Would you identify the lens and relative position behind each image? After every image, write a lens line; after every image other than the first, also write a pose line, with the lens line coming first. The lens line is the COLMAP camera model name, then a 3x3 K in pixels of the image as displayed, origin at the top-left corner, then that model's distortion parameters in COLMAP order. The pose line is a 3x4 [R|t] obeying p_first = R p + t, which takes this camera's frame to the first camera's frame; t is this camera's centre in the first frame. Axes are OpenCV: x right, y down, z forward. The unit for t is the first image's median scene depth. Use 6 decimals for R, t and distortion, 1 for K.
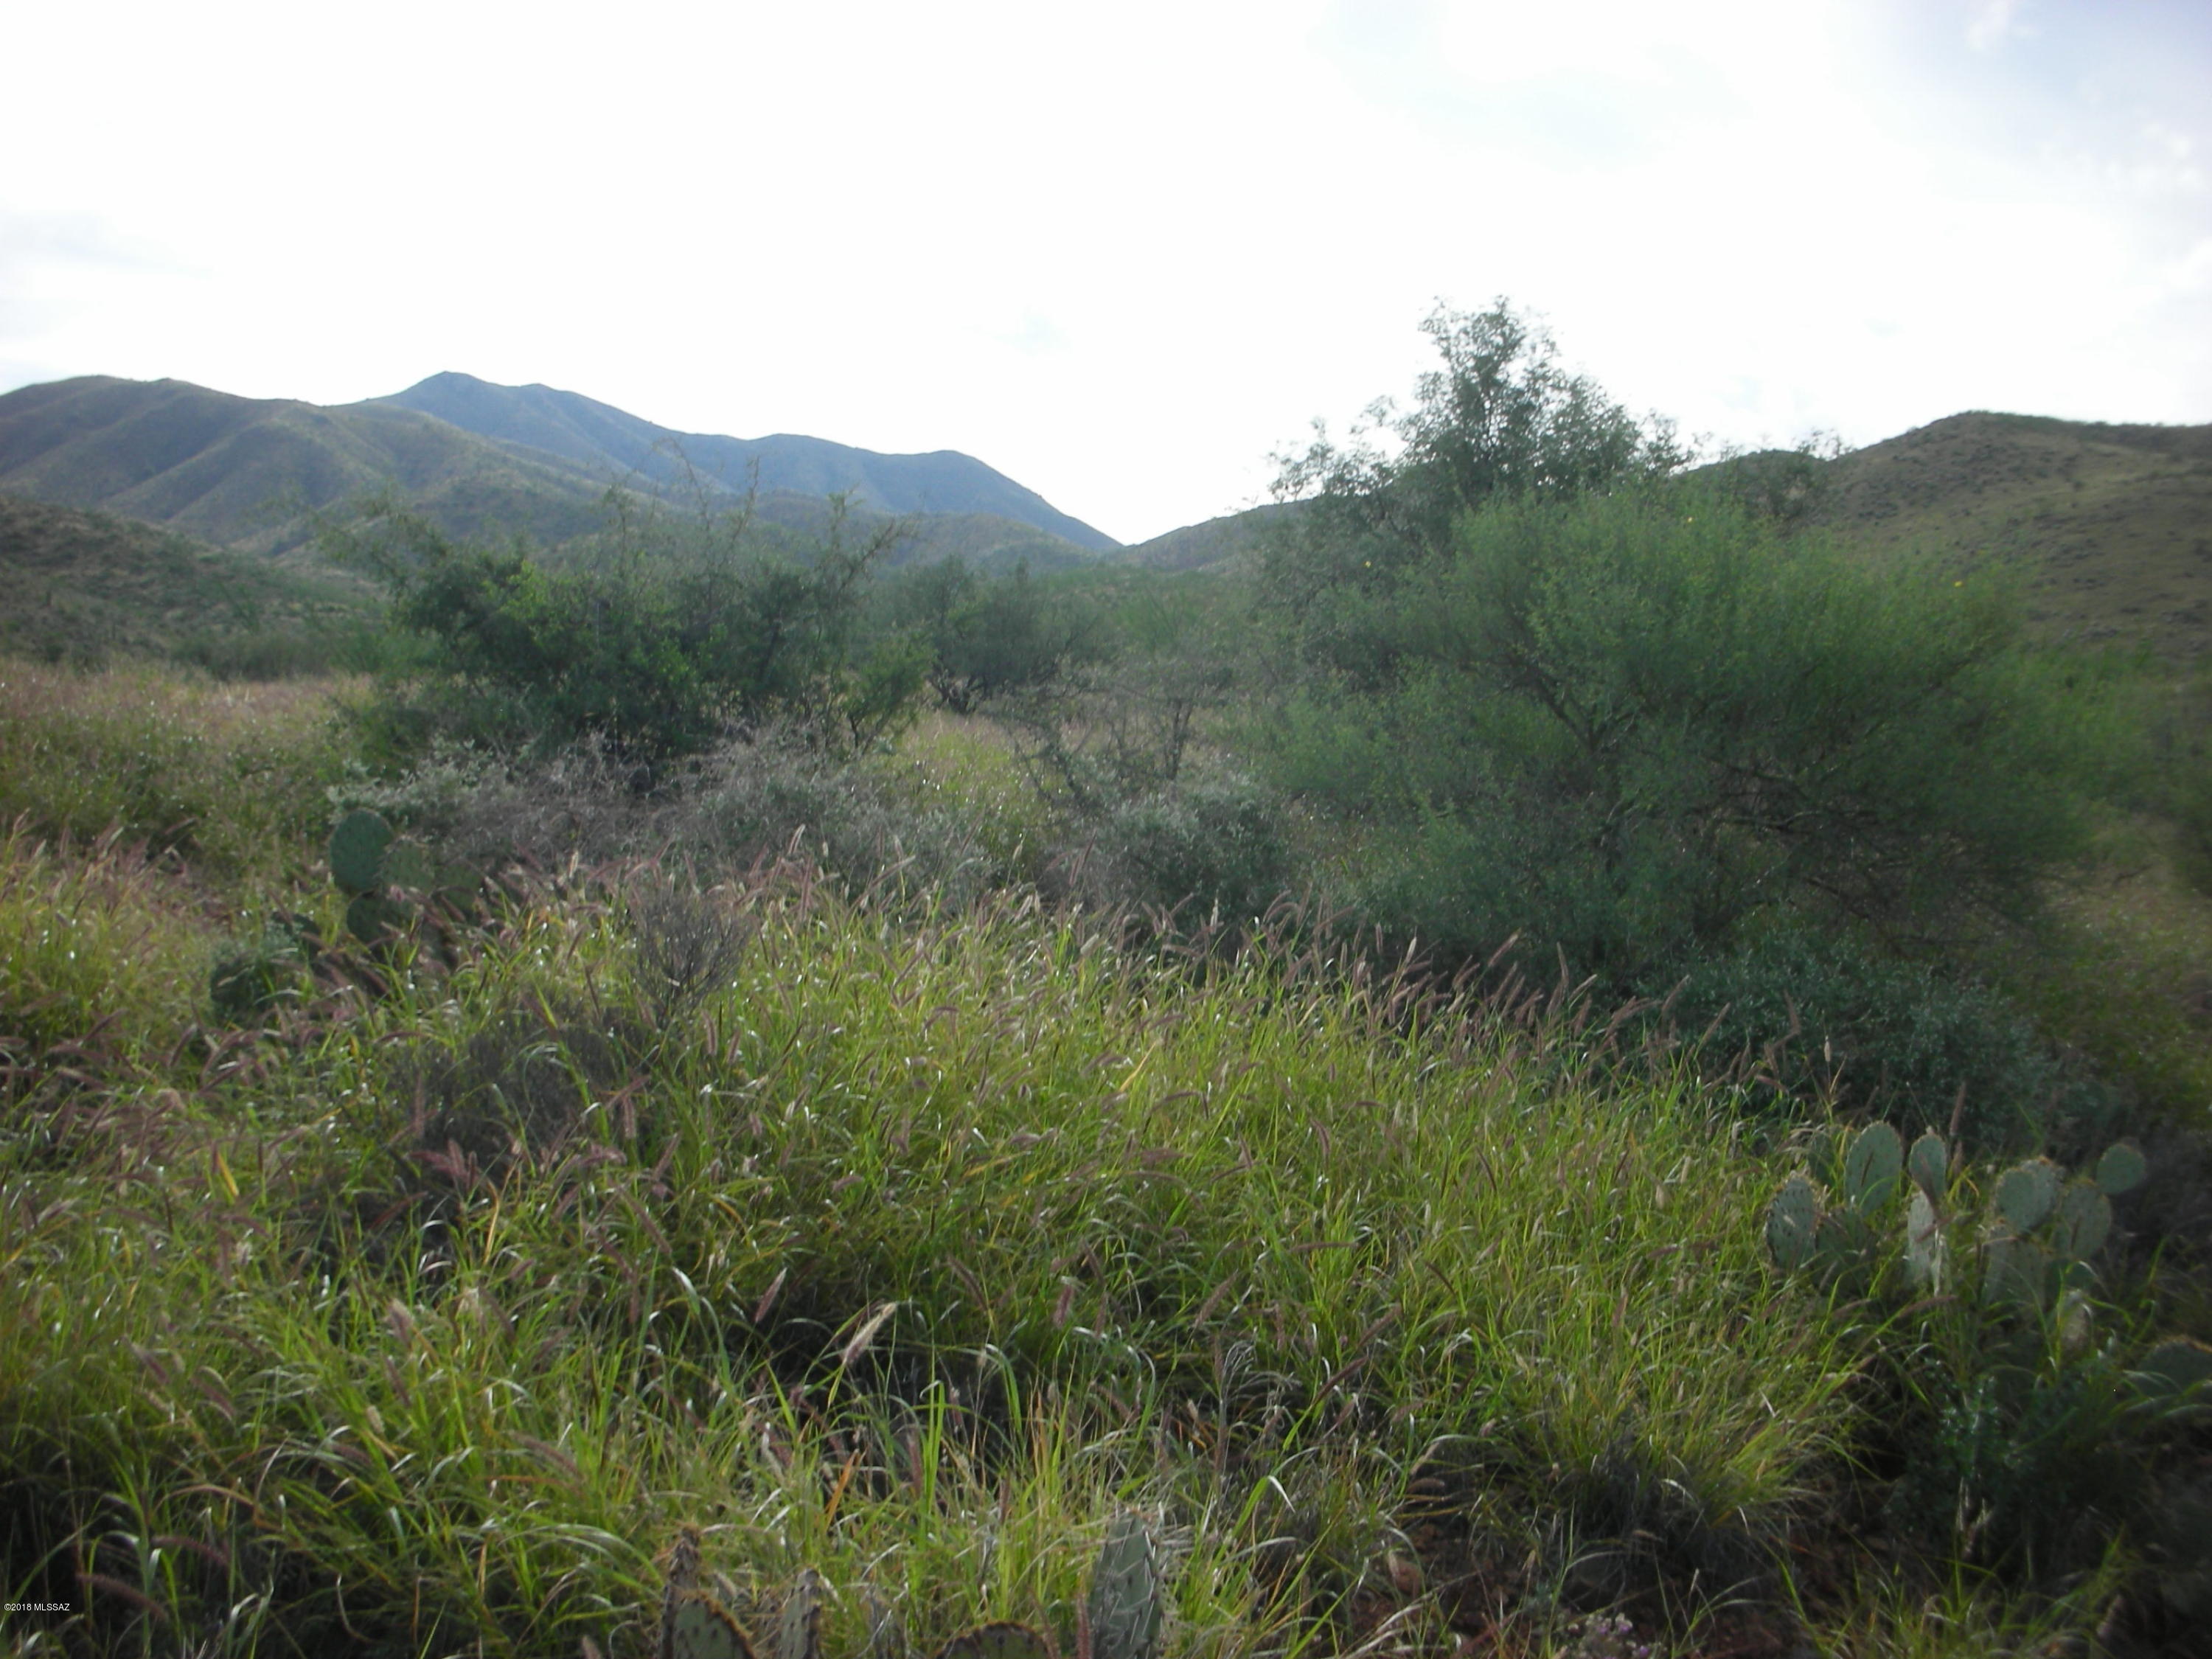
lens RADIAL K [[2263.4, 0, 1118.9], [0, 2263.4, 857.6], [0, 0, 1]] dist [-0.220613, 0.163607]
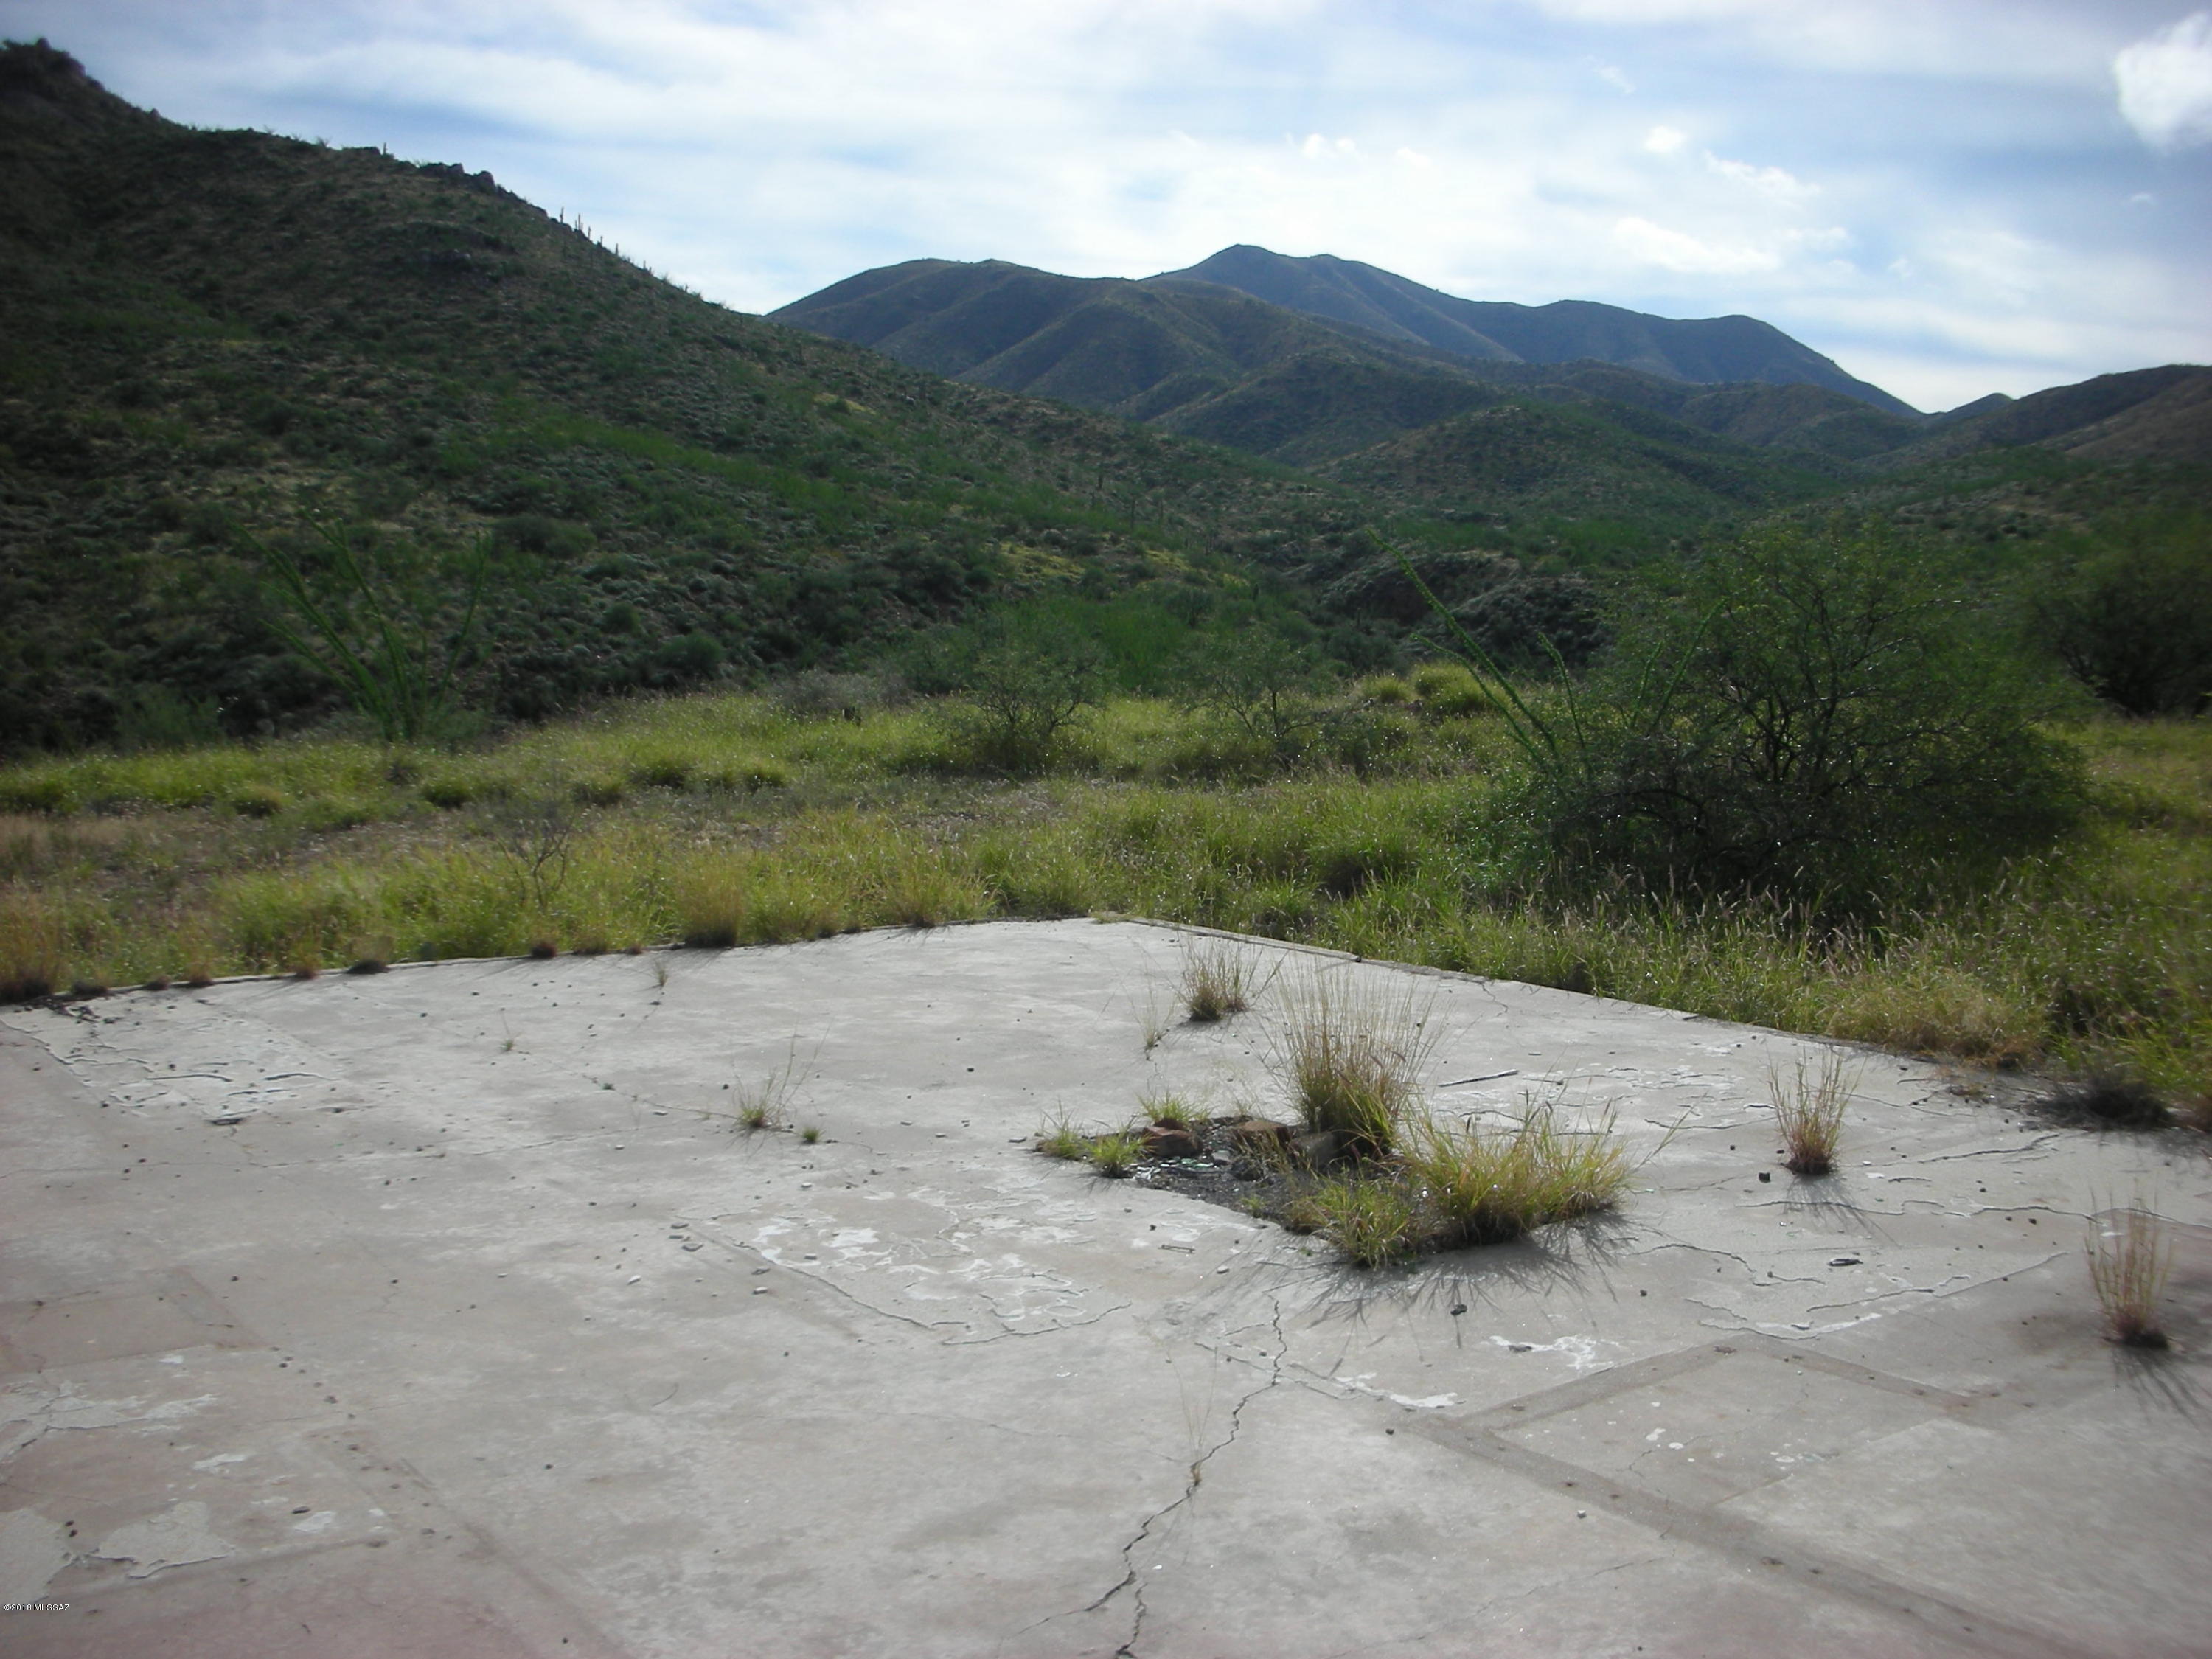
lens RADIAL K [[2263.4, 0, 1118.9], [0, 2263.4, 857.6], [0, 0, 1]] dist [-0.220613, 0.163607]
pose [[0.945306, 0.037219, -0.324054, -0.102476], [-0.018002, 0.997908, 0.062099, 0.000379], [0.325687, -0.052869, 0.943998, -0.094364]]
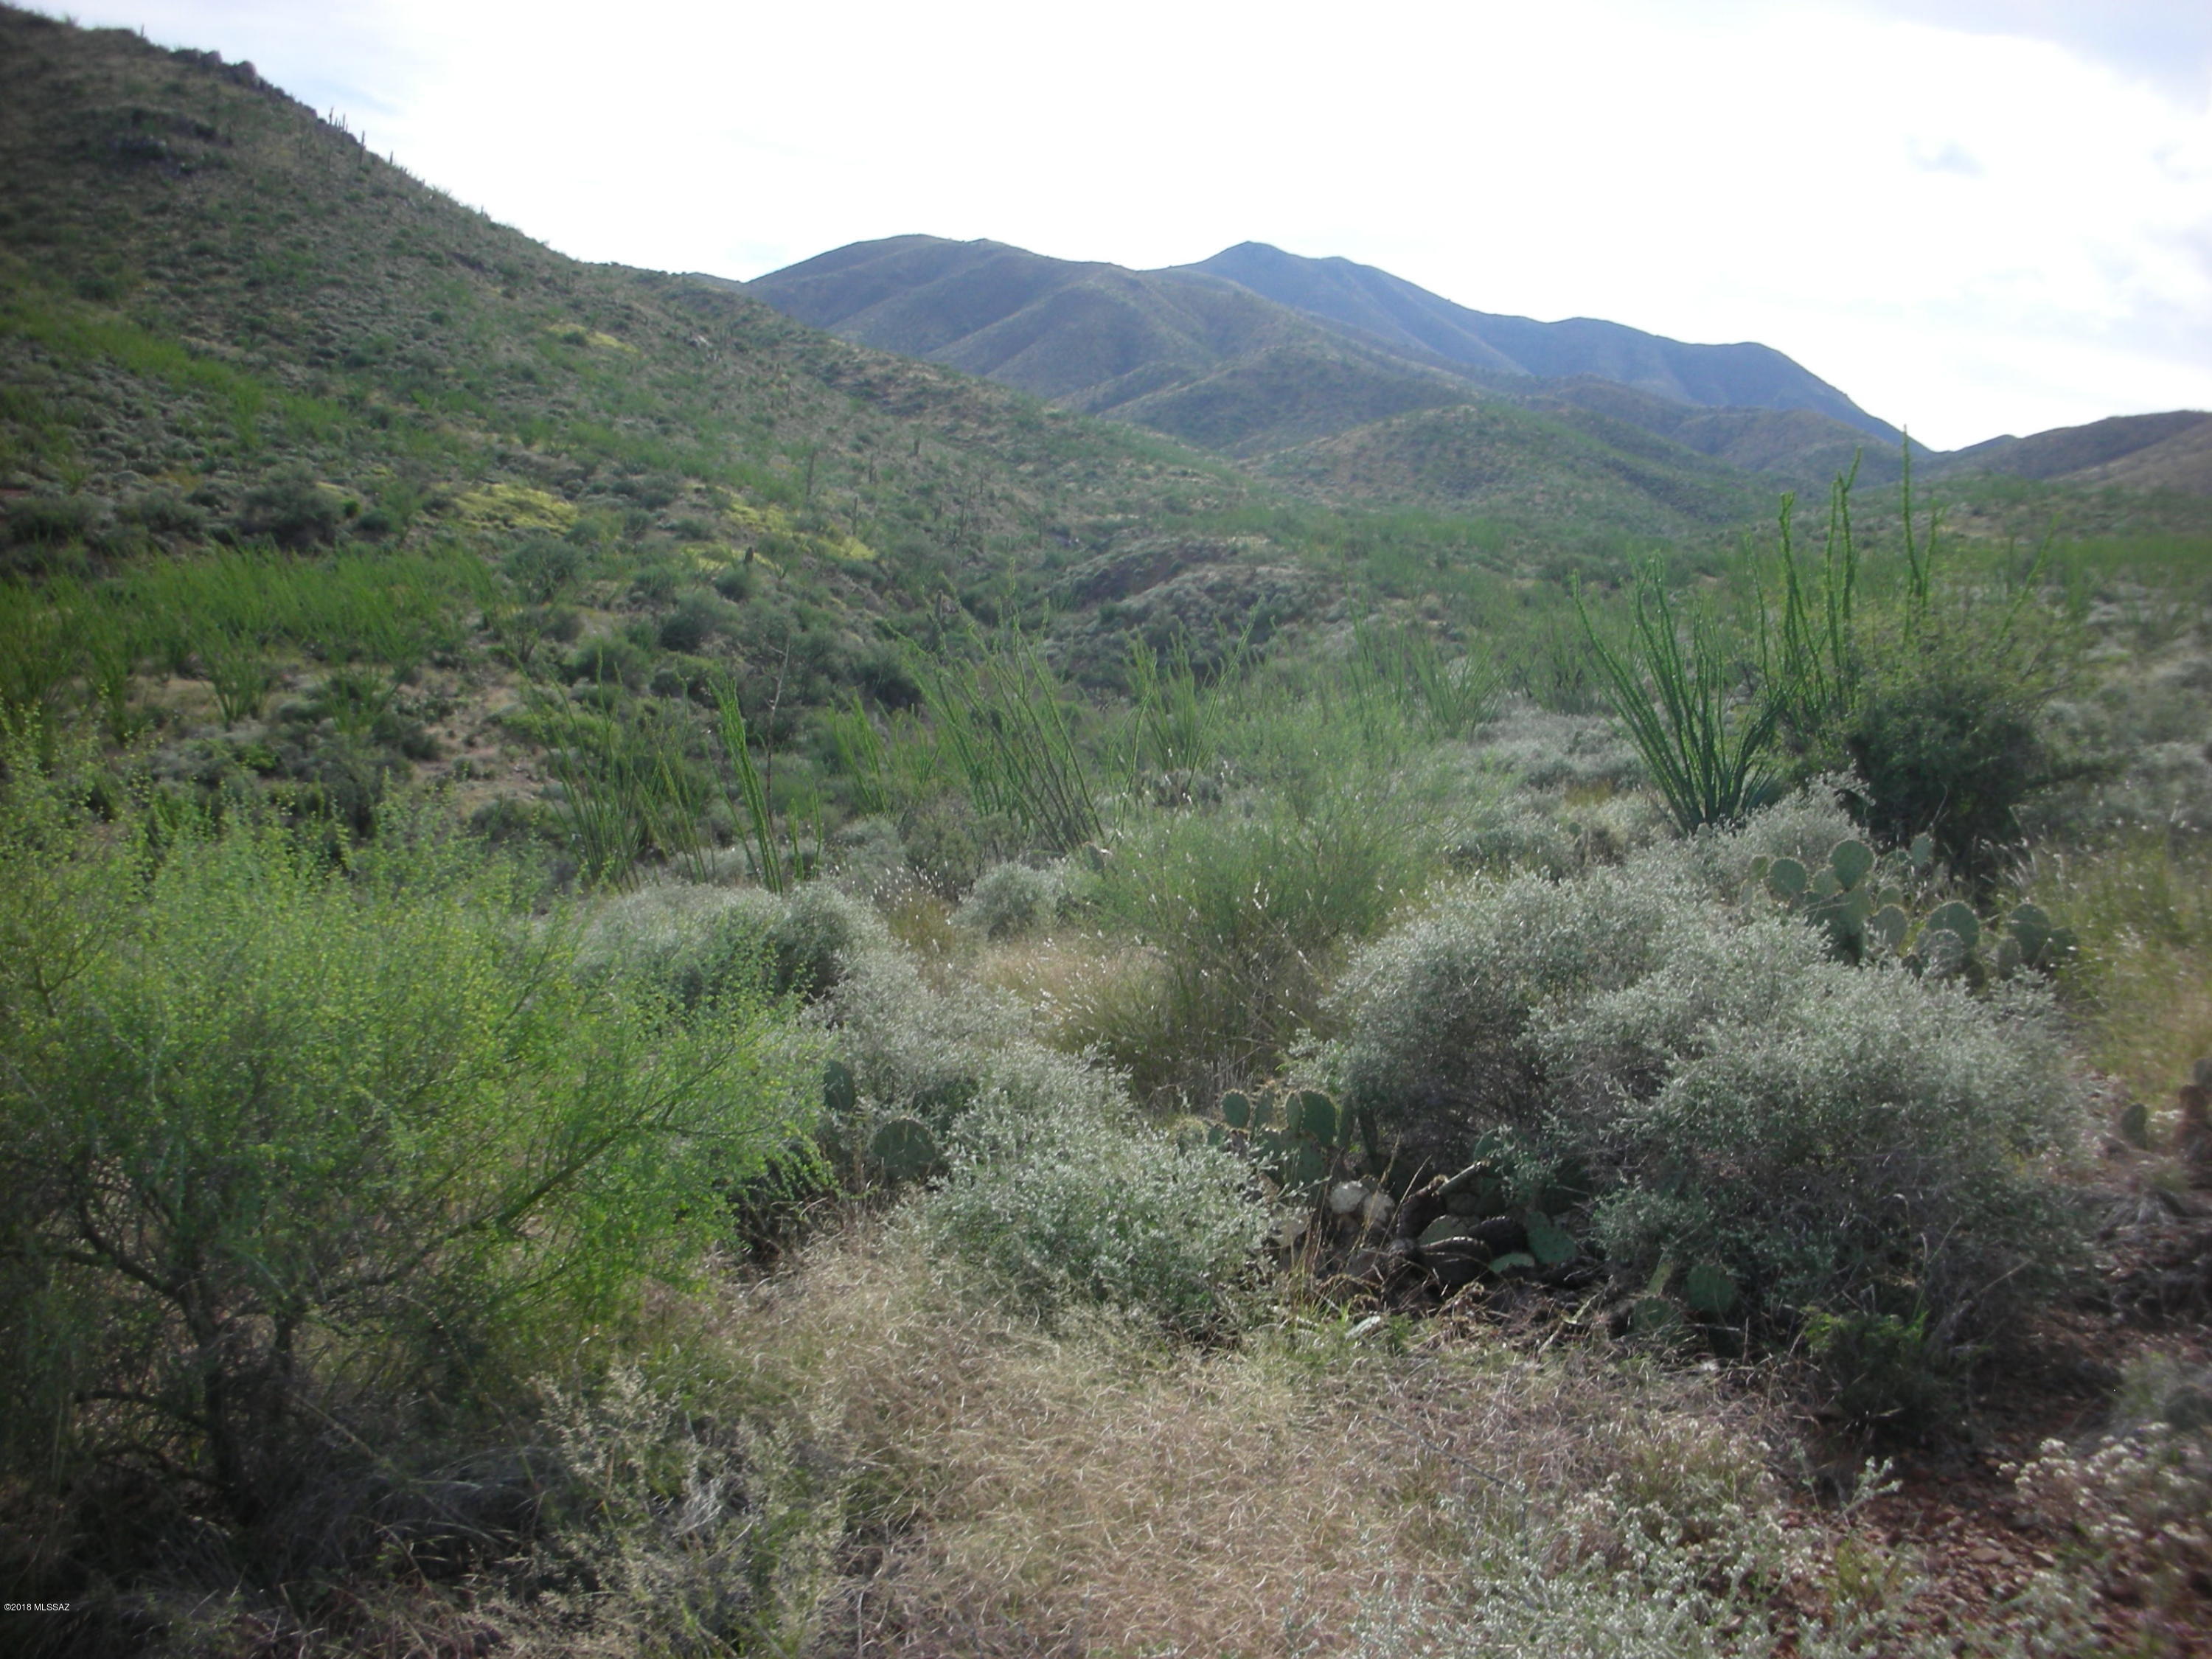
lens RADIAL K [[2263.4, 0, 1118.9], [0, 2263.4, 857.6], [0, 0, 1]] dist [-0.220613, 0.163607]
pose [[0.942218, 0.091713, -0.322200, -0.067178], [-0.075093, 0.995142, 0.063667, -0.007613], [0.326474, -0.035794, 0.944528, 0.070099]]
